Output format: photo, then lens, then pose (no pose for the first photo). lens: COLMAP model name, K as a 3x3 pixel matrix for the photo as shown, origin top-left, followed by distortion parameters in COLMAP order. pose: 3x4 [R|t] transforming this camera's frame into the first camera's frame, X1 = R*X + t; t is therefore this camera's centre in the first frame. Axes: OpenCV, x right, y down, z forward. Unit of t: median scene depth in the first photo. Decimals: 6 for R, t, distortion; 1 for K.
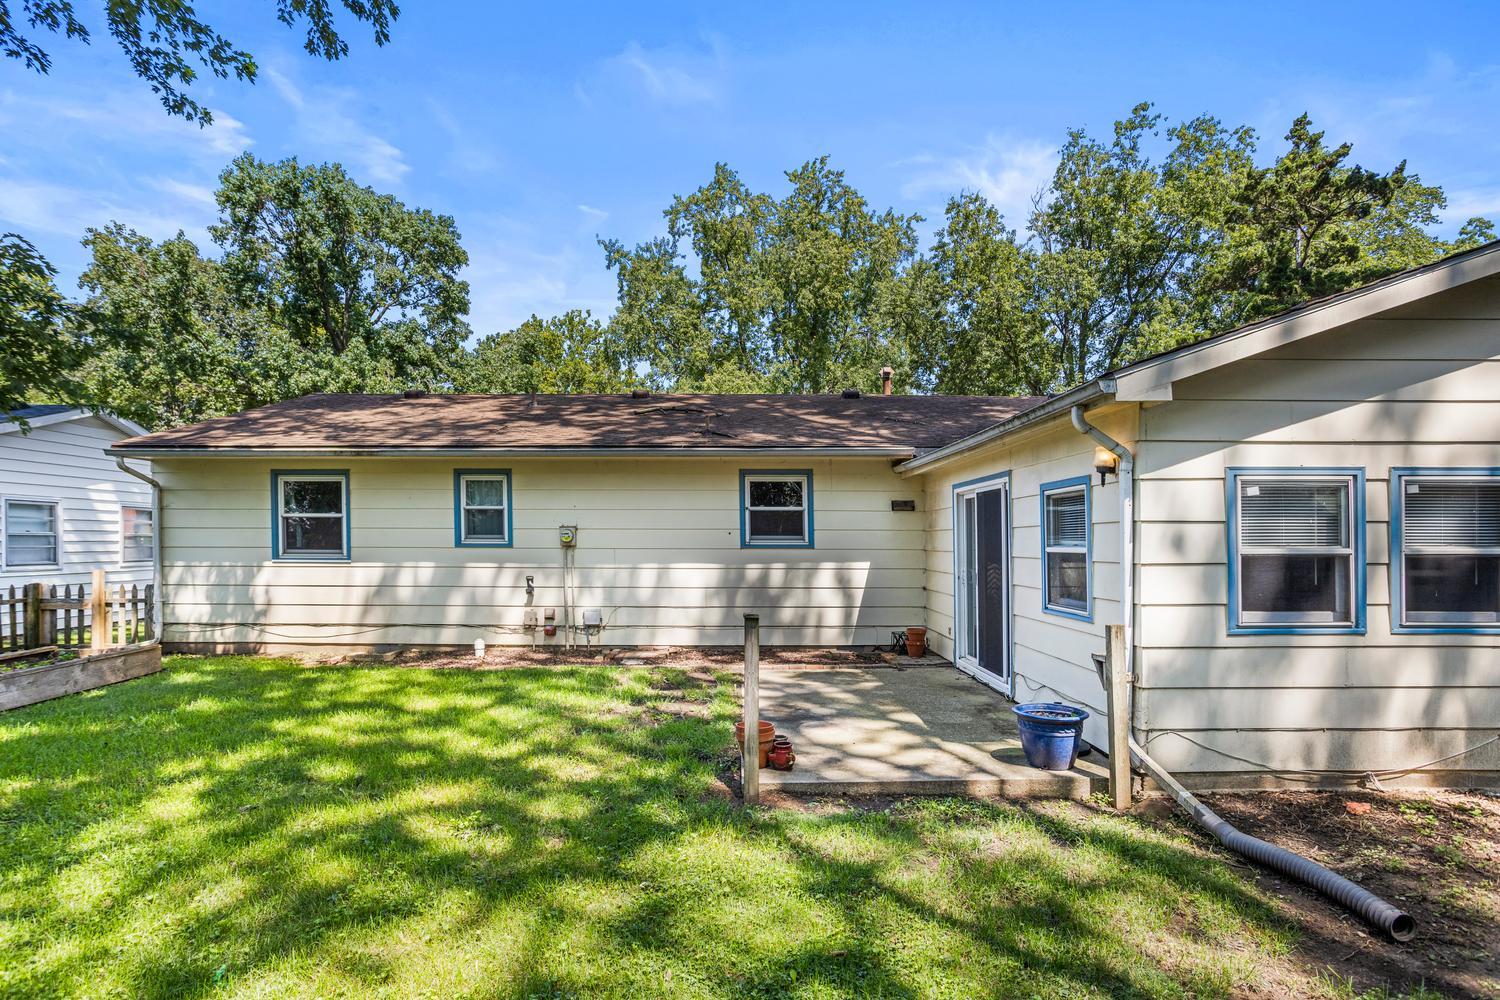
lens RADIAL K [[761.8, 0, 752.8], [0, 761.8, 528.9], [0, 0, 1]] dist [-0.063159, 0.041197]
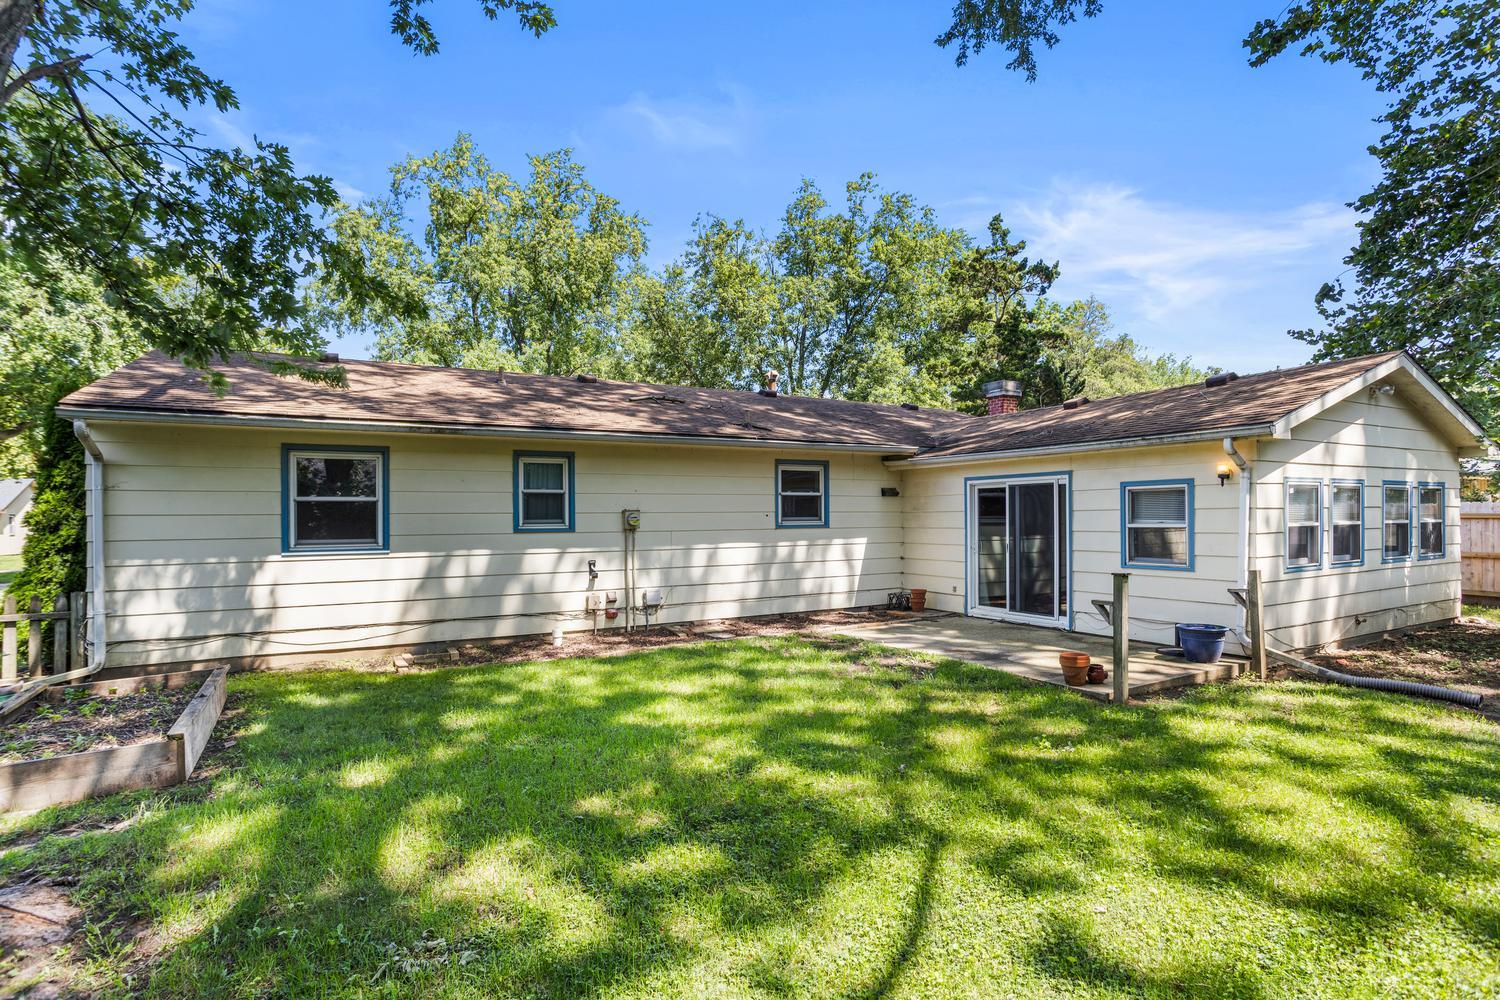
lens RADIAL K [[730.6, 0, 744.8], [0, 730.6, 494.8], [0, 0, 1]] dist [-0.049497, 0.031729]
pose [[0.876847, 0.004178, 0.480751, -0.581215], [0.003347, 0.999885, -0.014795, -0.009185], [-0.480758, 0.014582, 0.876732, 0.061597]]
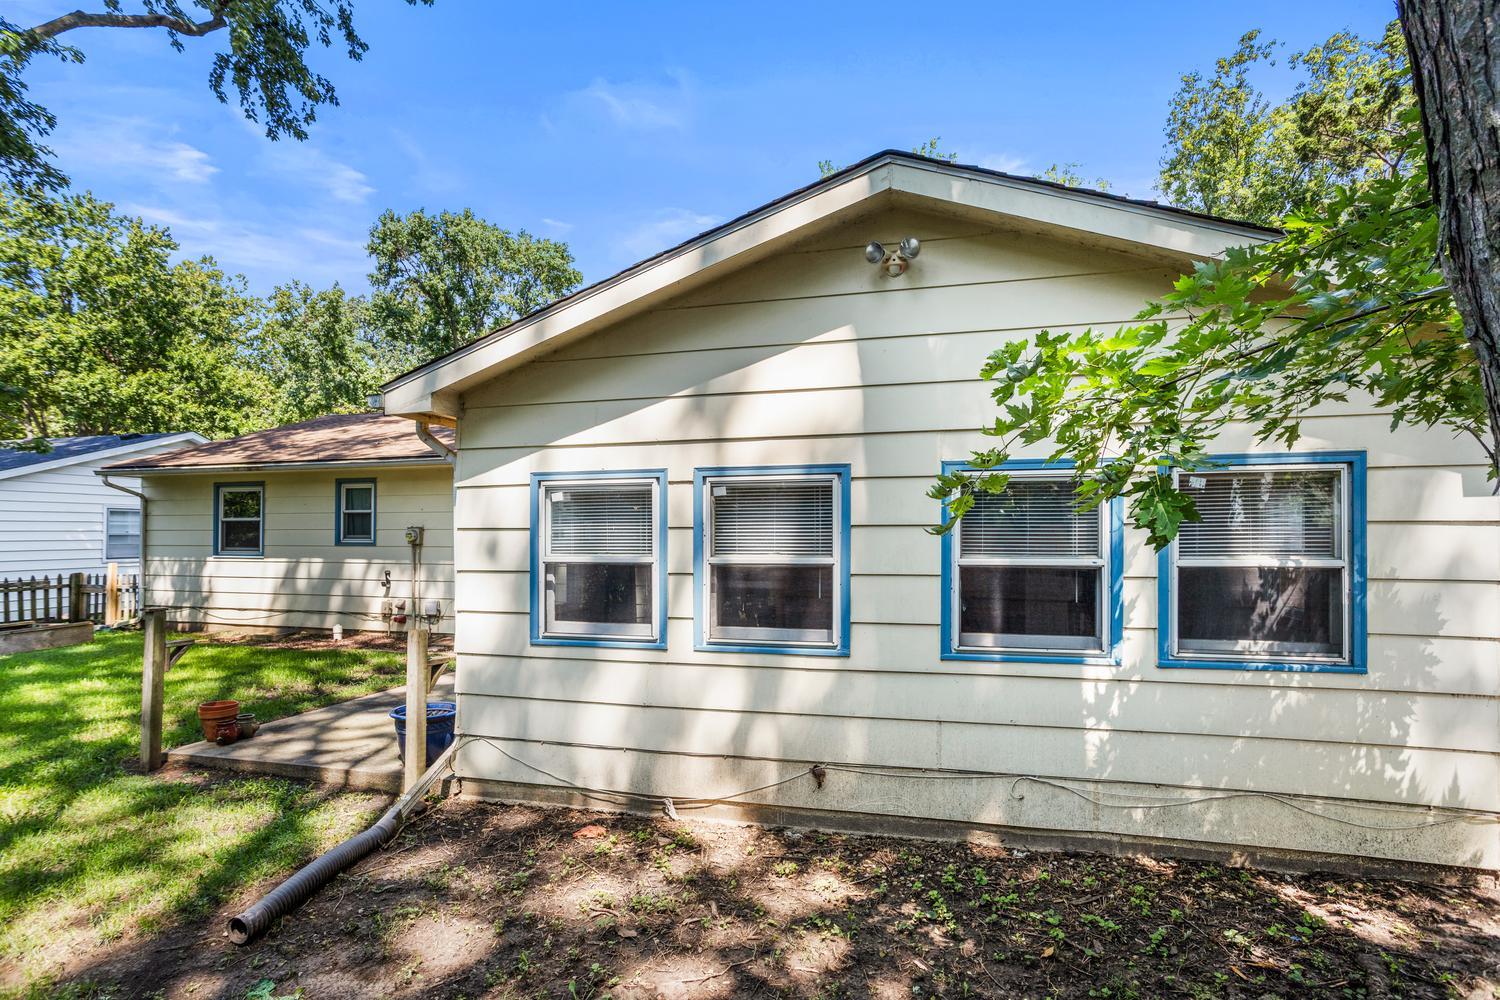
lens RADIAL K [[743.3, 0, 748.5], [0, 743.3, 519.0], [0, 0, 1]] dist [-0.051953, 0.037328]
pose [[0.966083, -0.008627, -0.258087, 0.526146], [0.007657, 0.999959, -0.004765, -0.006891], [0.258118, 0.002627, 0.966110, 0.062415]]
